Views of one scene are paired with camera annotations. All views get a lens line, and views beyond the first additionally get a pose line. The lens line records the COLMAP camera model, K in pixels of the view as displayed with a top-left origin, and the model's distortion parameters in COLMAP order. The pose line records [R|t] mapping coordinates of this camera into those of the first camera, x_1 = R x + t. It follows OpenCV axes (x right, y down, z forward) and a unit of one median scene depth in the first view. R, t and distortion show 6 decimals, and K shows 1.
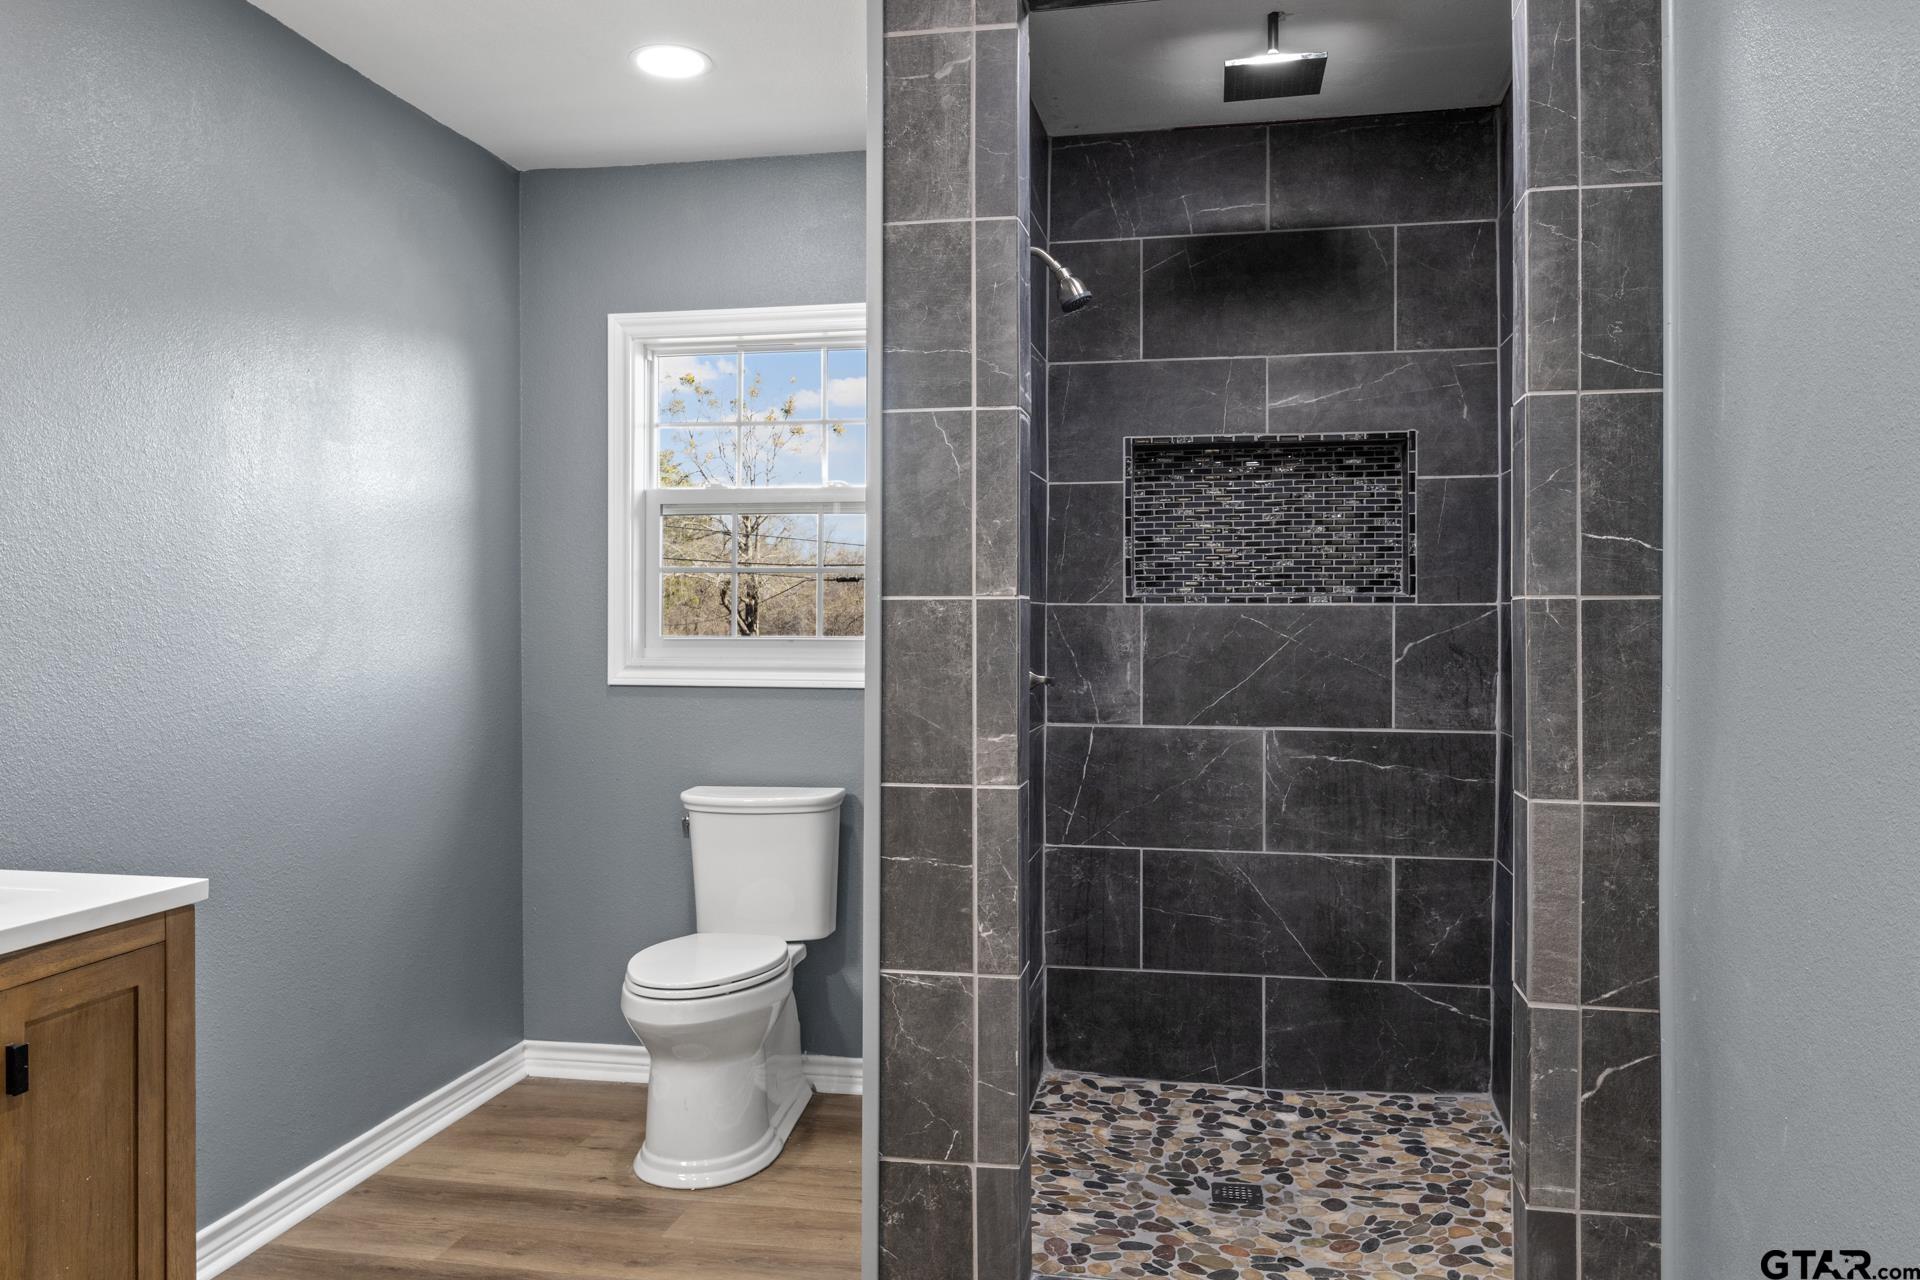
lens RADIAL K [[1396.1, 0, 961.2], [0, 1396.1, 626.7], [0, 0, 1]] dist [0.006540, -0.021169]
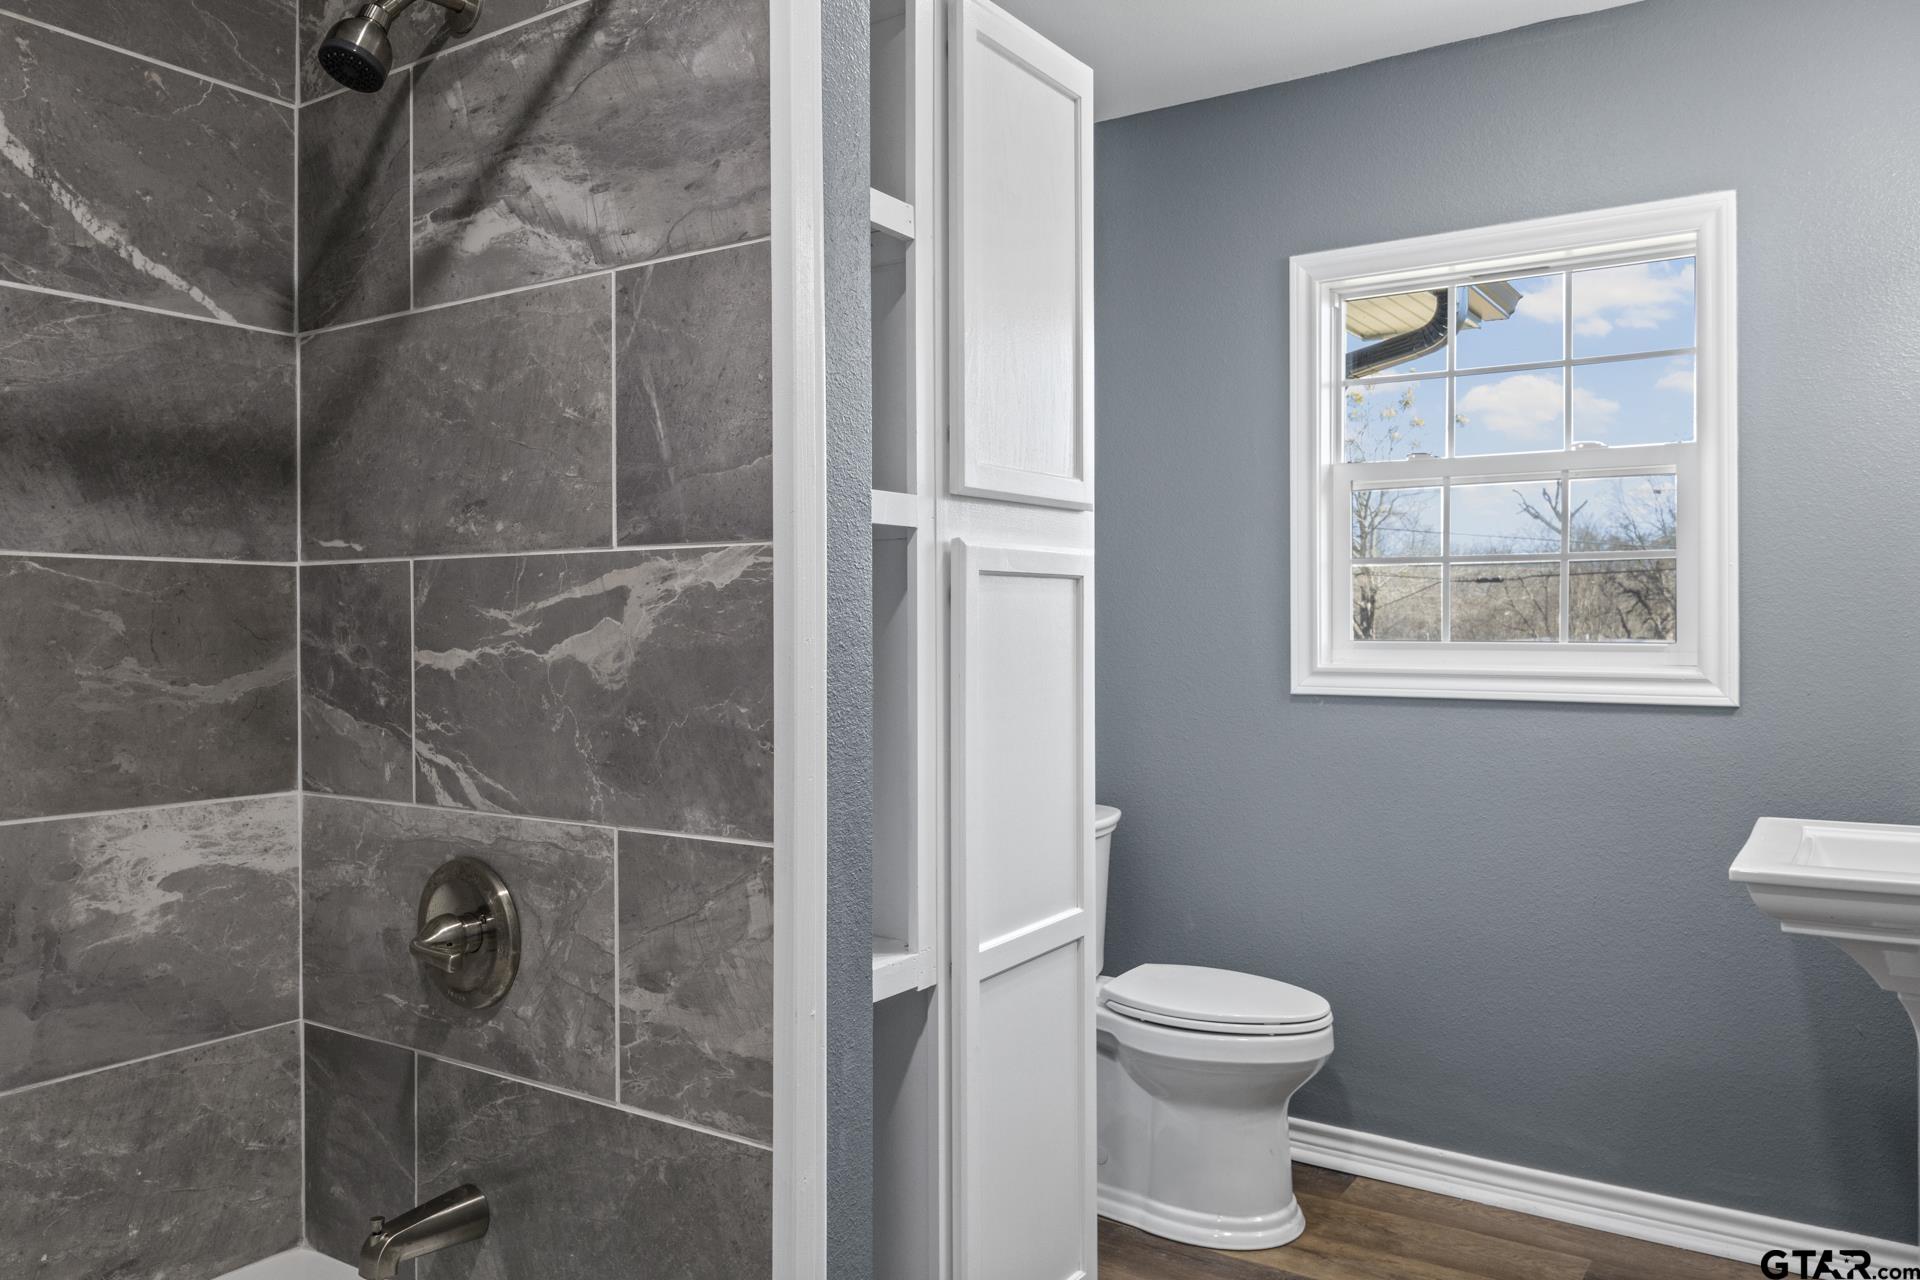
lens RADIAL K [[1396.1, 0, 954.6], [0, 1396.1, 637.8], [0, 0, 1]] dist [0.006540, -0.021169]
pose [[0.907368, -0.001024, -0.420335, -0.104430], [0.002741, 0.999990, 0.003480, 0.005268], [0.420328, -0.004310, 0.907362, 0.187012]]
